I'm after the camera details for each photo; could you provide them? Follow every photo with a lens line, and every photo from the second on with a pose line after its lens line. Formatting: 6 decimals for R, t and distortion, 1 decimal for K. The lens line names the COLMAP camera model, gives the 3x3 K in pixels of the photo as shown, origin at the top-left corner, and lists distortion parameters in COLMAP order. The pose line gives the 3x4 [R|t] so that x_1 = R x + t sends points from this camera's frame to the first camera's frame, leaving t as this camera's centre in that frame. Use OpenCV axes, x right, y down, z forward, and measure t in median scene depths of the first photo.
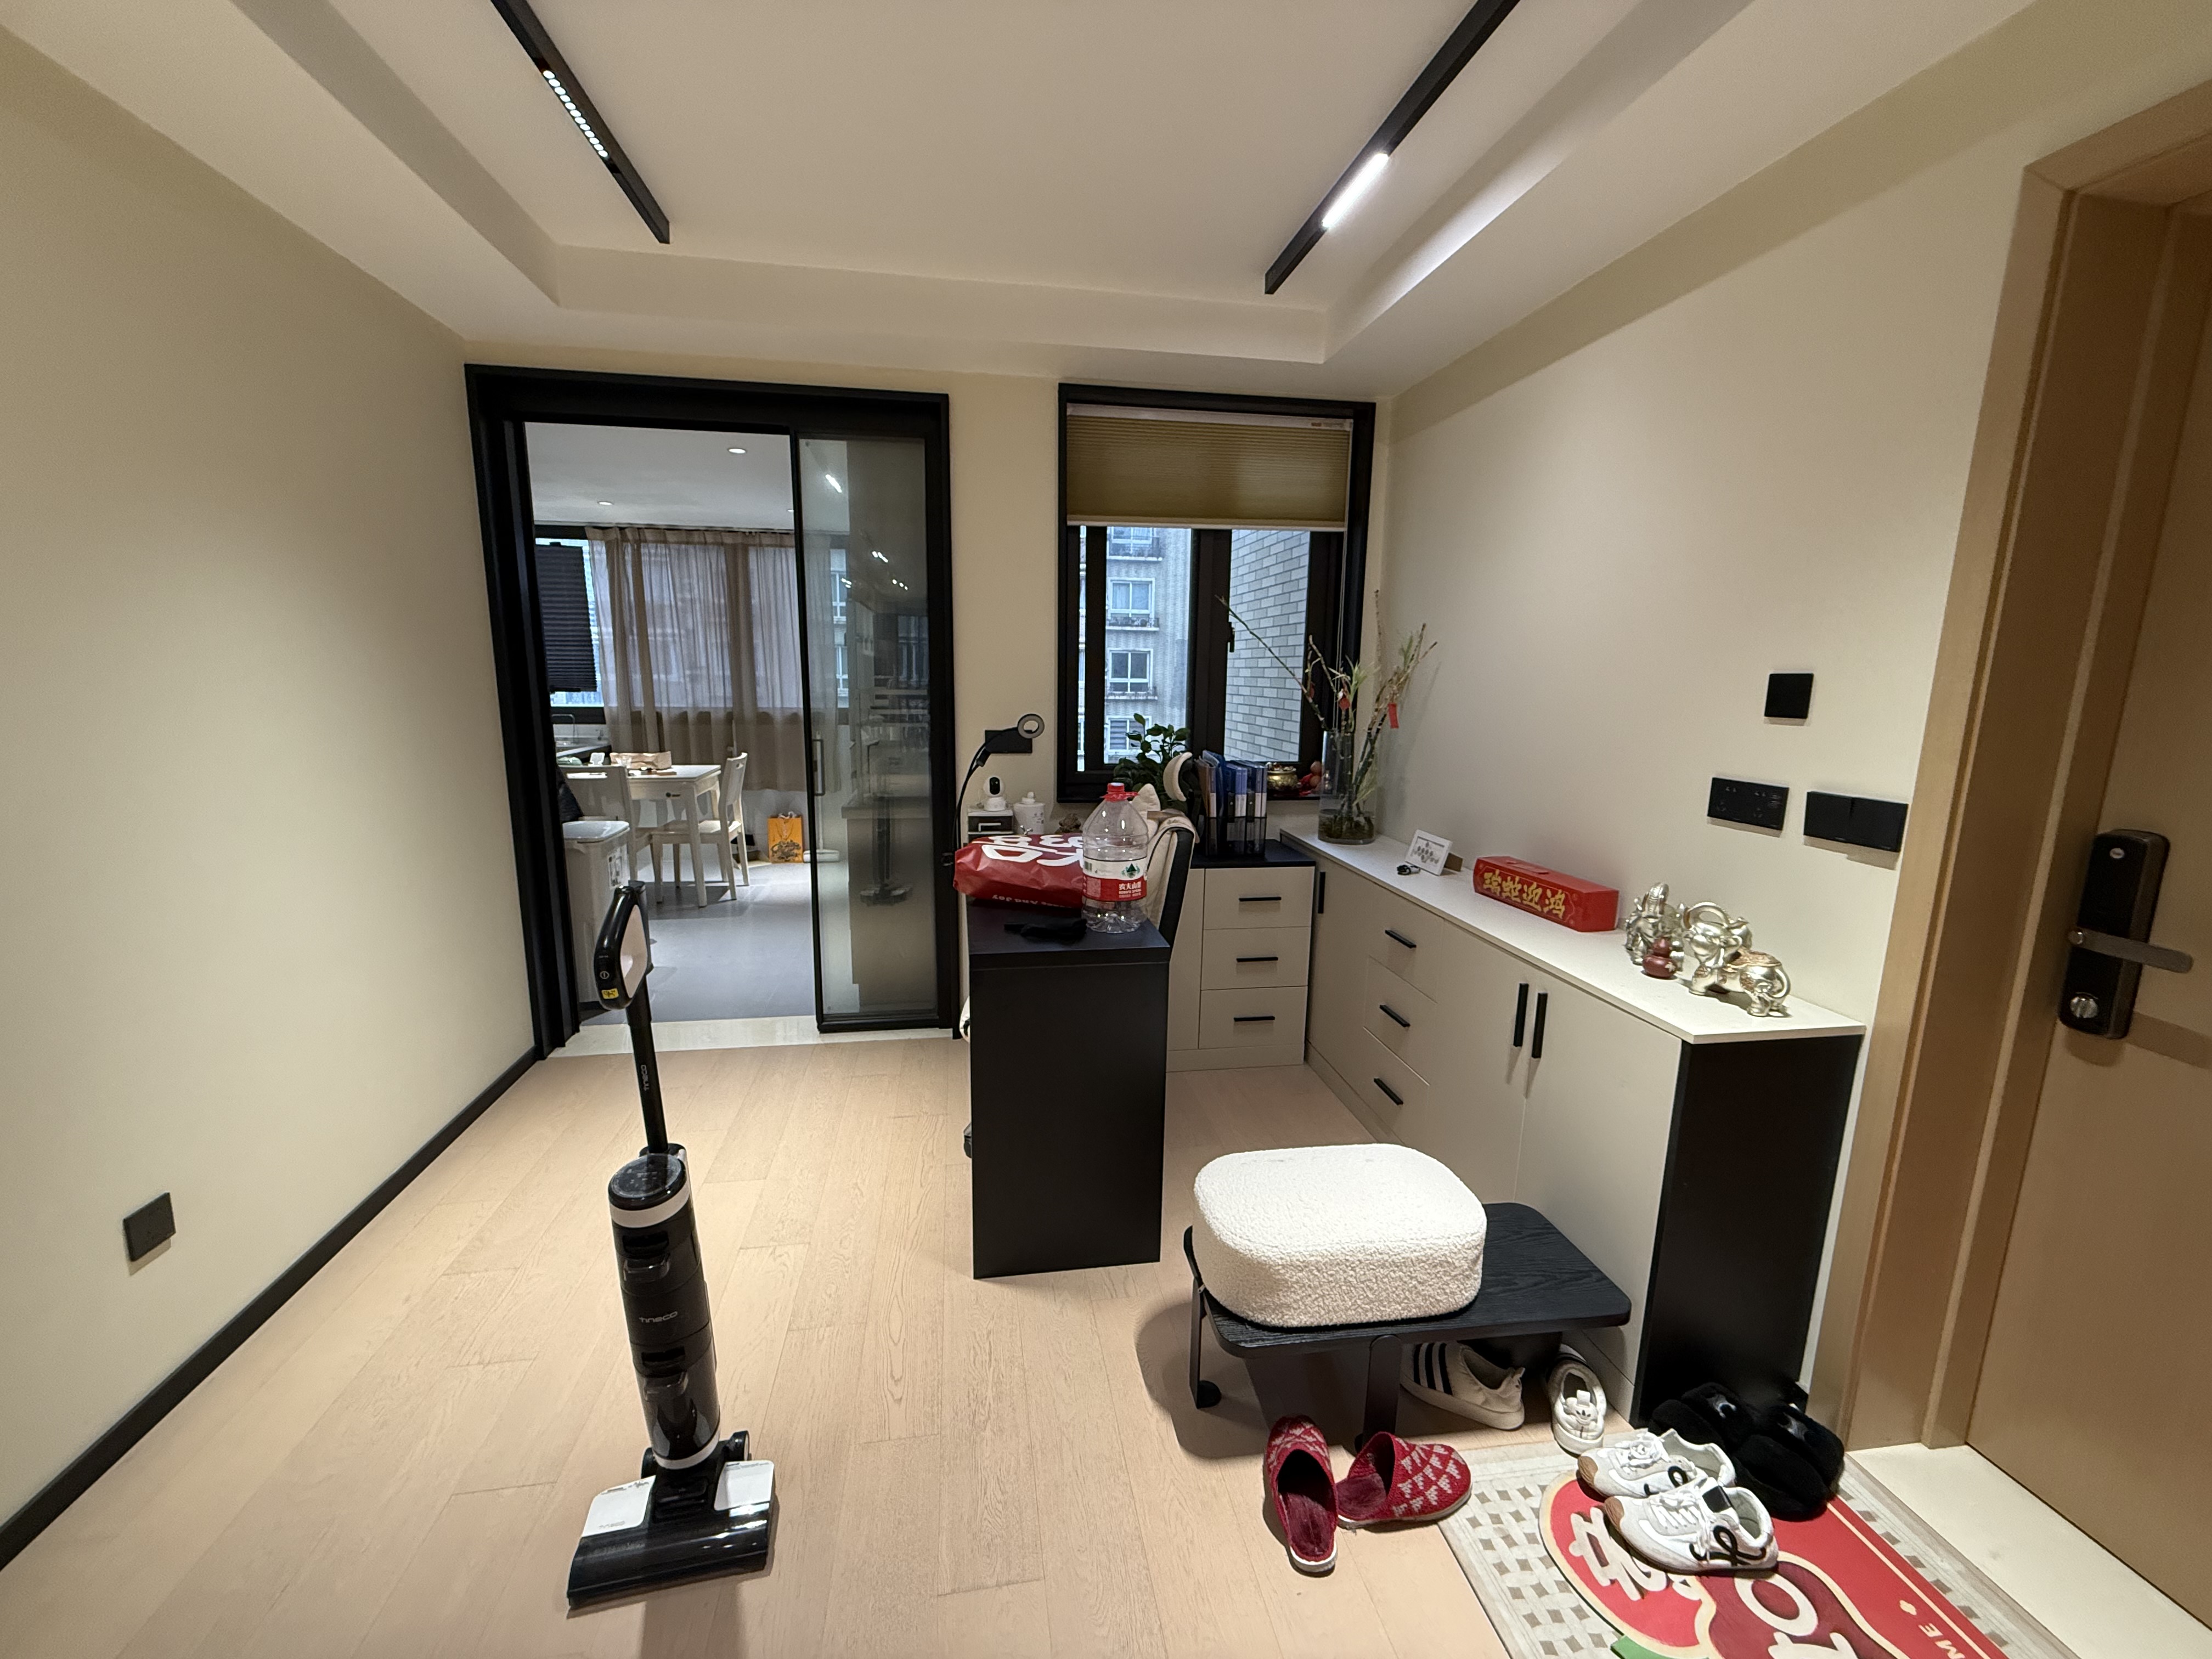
lens RADIAL K [[890.1, 0, 1106.0], [0, 890.1, 829.5], [0, 0, 1]] dist [-0.001728, -0.000064]
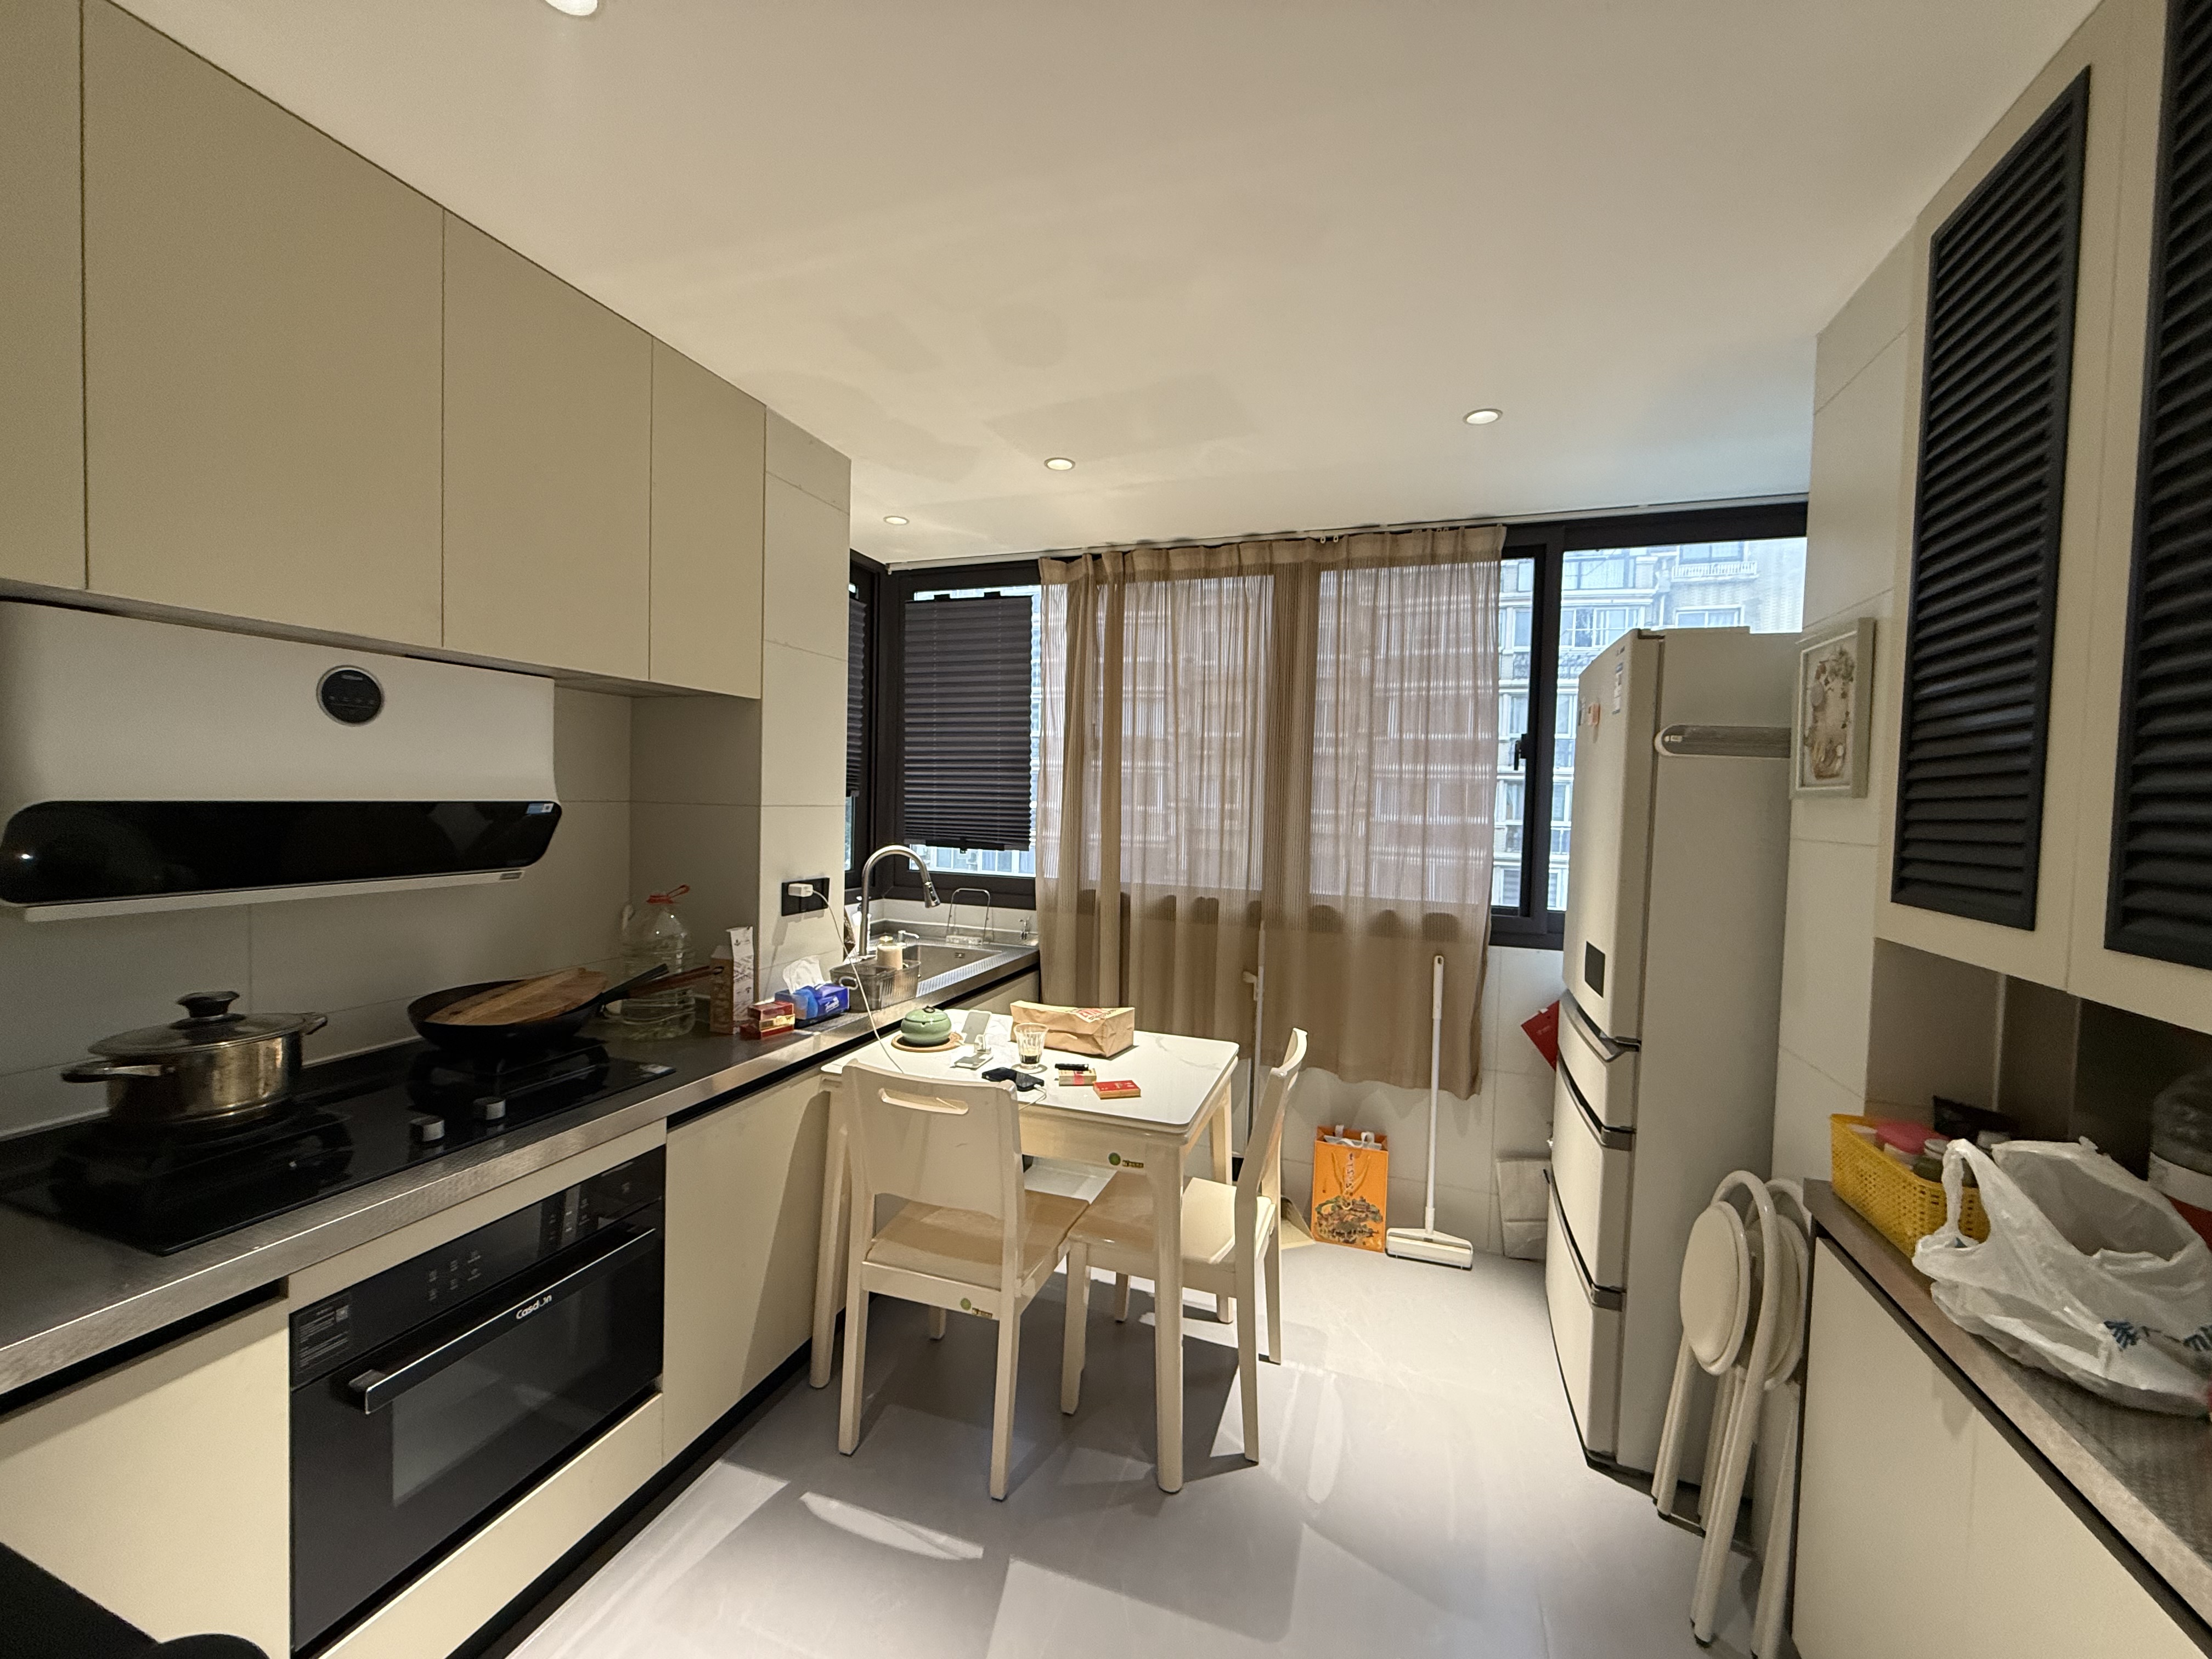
lens RADIAL K [[890.1, 0, 1106.0], [0, 890.1, 829.5], [0, 0, 1]] dist [-0.001728, -0.000064]
pose [[0.878935, 0.028434, -0.476094, -0.269378], [-0.100966, 0.986690, -0.127468, -0.102705], [0.466132, 0.160105, 0.870107, 0.542939]]
